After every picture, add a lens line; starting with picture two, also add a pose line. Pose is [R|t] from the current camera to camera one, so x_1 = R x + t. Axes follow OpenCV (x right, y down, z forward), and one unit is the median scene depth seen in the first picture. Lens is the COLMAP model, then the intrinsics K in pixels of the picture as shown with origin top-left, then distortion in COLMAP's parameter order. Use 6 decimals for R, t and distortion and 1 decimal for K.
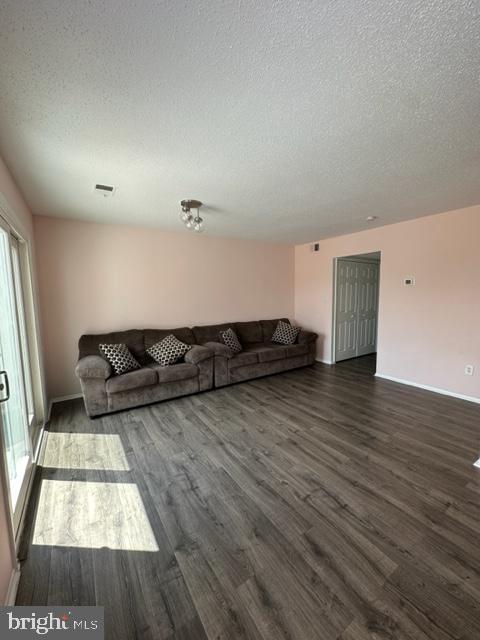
lens RADIAL K [[255.4, 0, 240.0], [0, 255.4, 320.0], [0, 0, 1]] dist [0.000355, 0.000083]
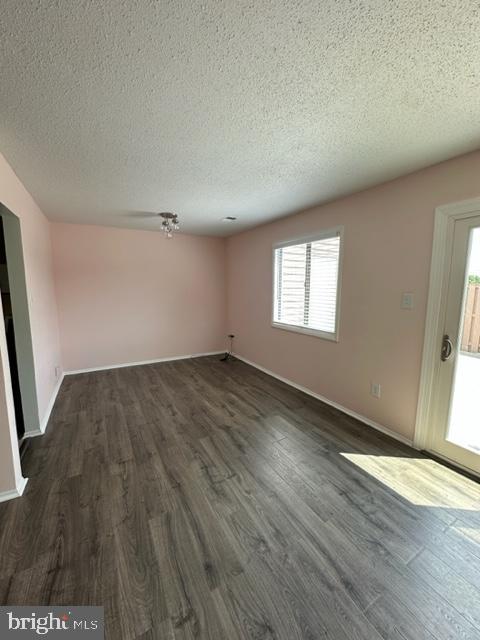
lens RADIAL K [[255.4, 0, 240.0], [0, 255.4, 320.0], [0, 0, 1]] dist [0.000355, 0.000083]
pose [[-0.997572, -0.000272, 0.069646, 0.144887], [0.016103, 0.971995, 0.234448, -0.213444], [-0.067760, 0.235000, -0.969631, 1.857582]]
